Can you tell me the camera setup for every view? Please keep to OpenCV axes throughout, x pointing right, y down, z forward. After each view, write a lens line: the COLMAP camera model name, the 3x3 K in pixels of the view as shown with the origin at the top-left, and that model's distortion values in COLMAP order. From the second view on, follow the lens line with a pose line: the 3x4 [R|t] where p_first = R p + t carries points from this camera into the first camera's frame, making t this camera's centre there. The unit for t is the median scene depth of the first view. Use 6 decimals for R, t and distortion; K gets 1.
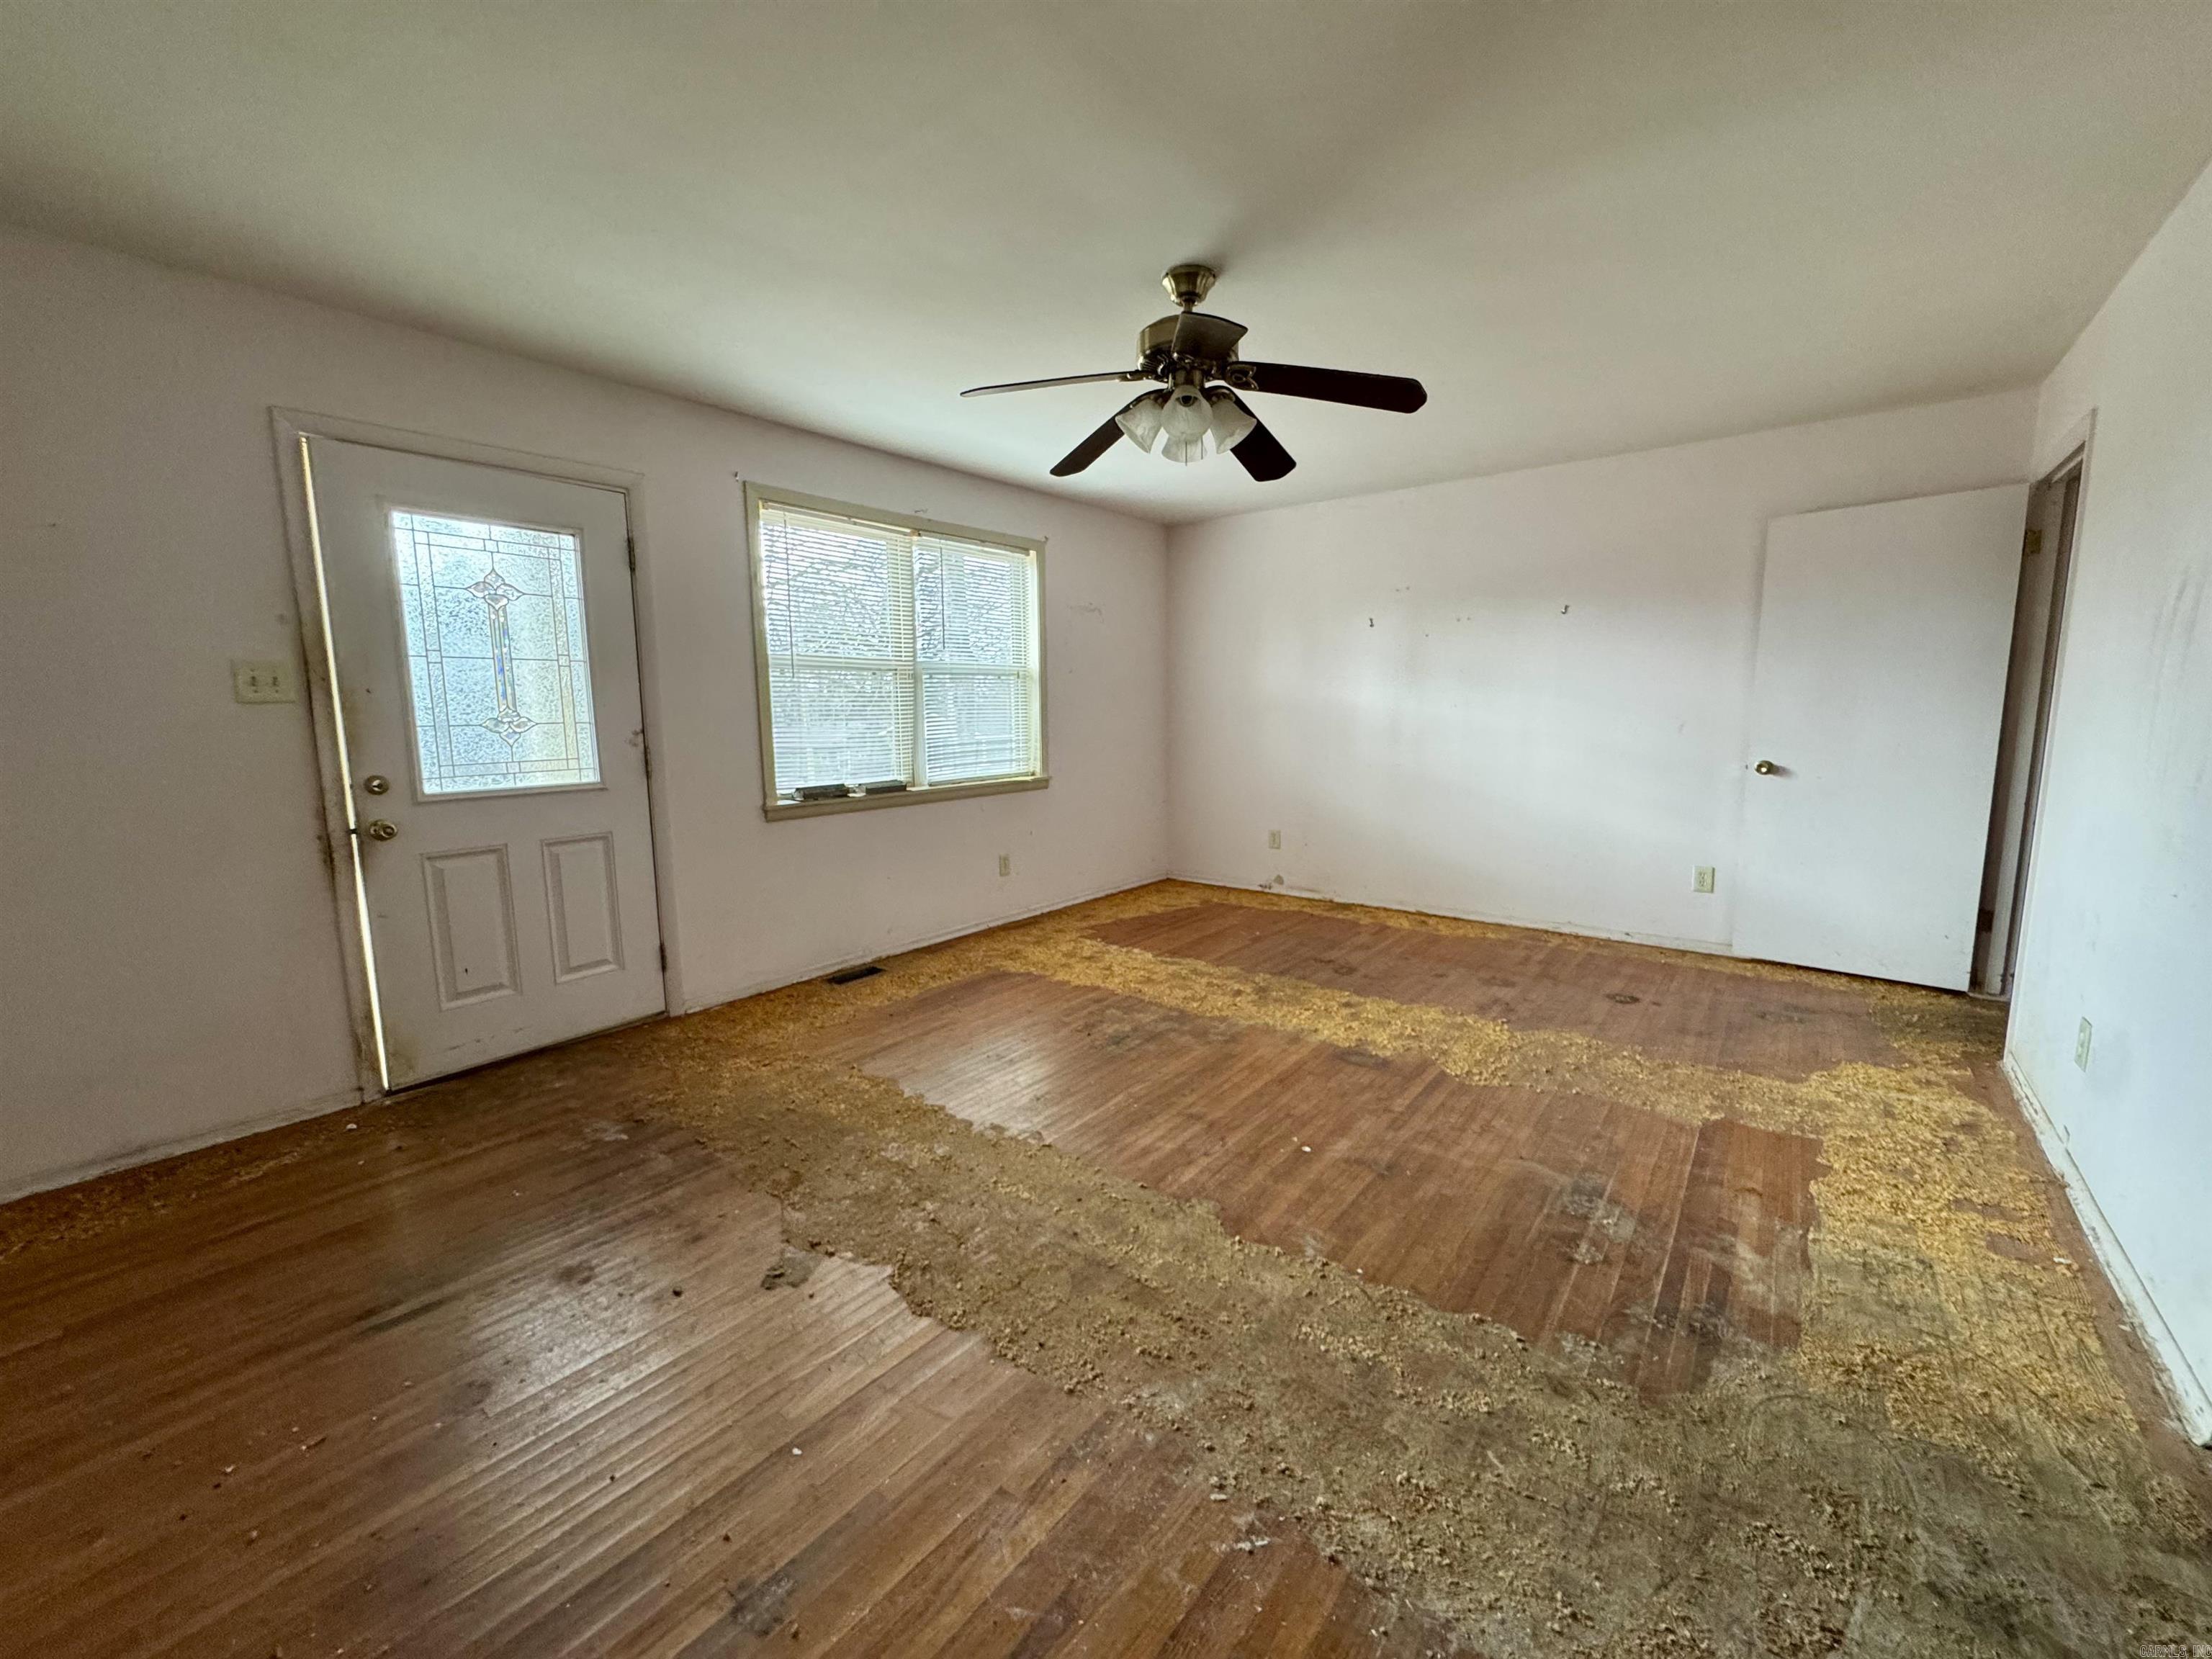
lens RADIAL K [[884.2, 0, 1109.8], [0, 884.2, 826.6], [0, 0, 1]] dist [0.000827, 0.000027]
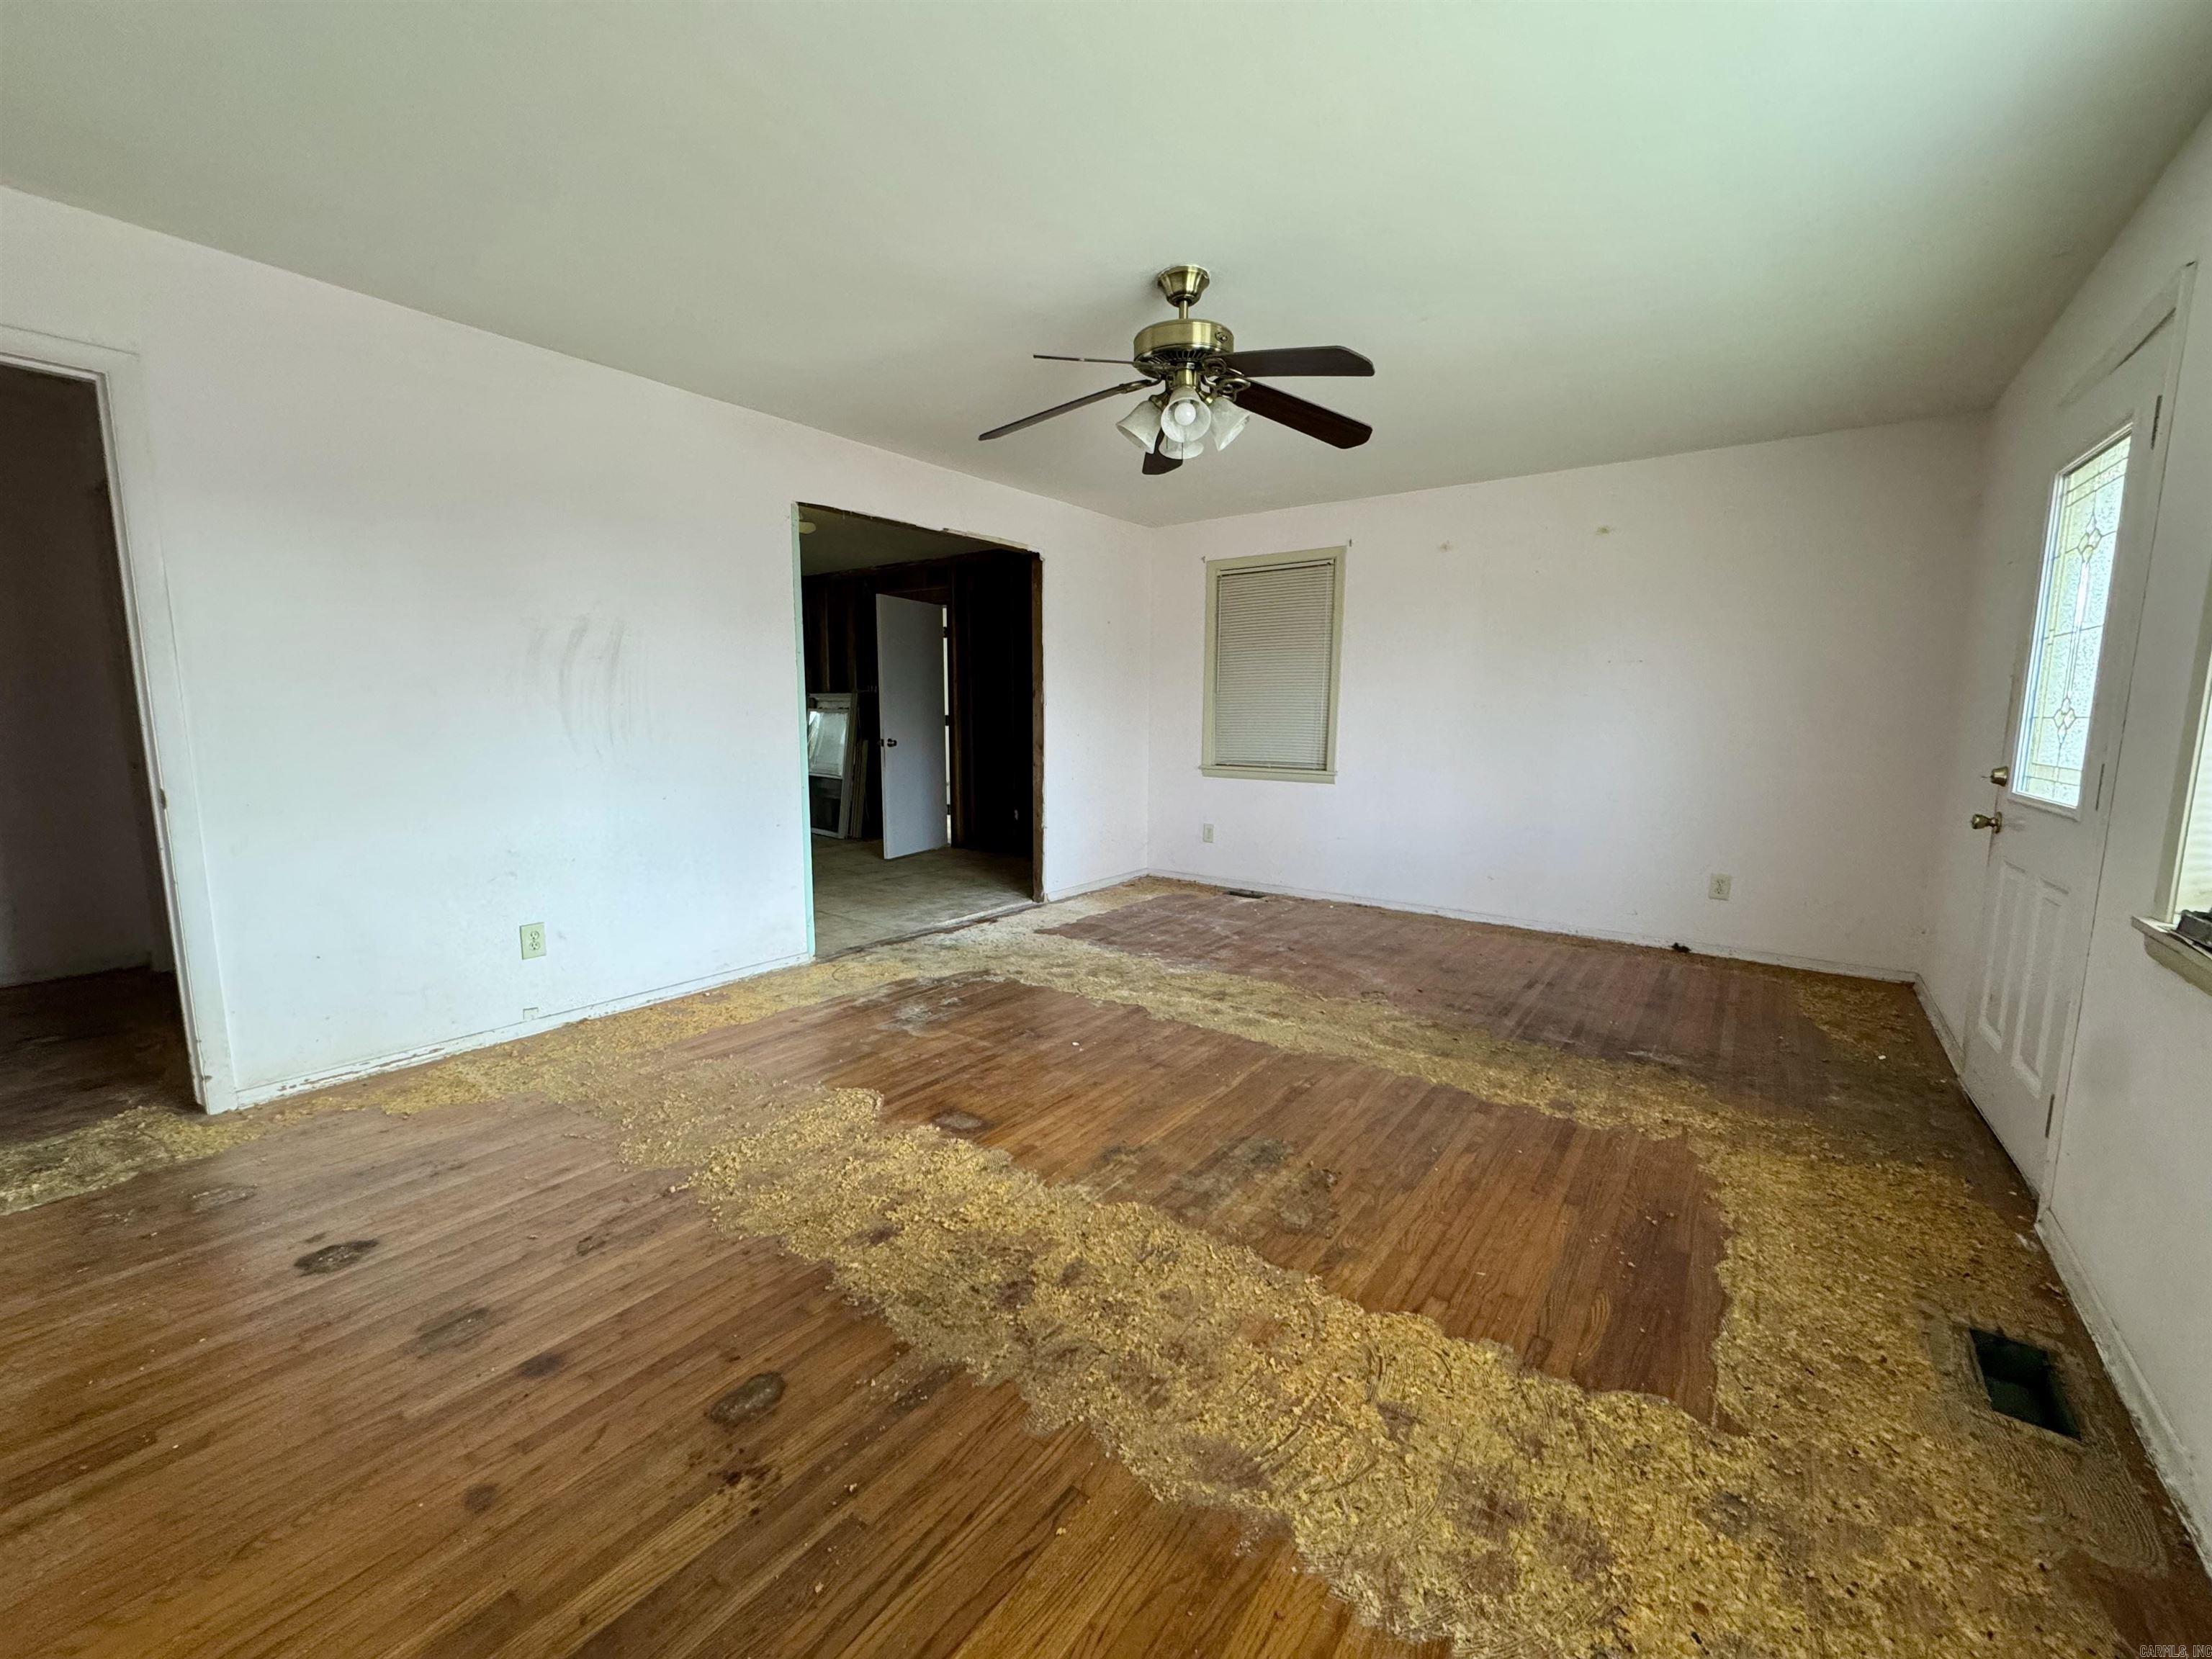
lens RADIAL K [[884.2, 0, 1107.0], [0, 884.2, 829.0], [0, 0, 1]] dist [0.000827, 0.000027]
pose [[-0.999711, 0.005518, -0.023411, 0.150193], [-0.000961, 0.963388, 0.268110, -0.205259], [0.024034, 0.268055, -0.963104, 1.576574]]
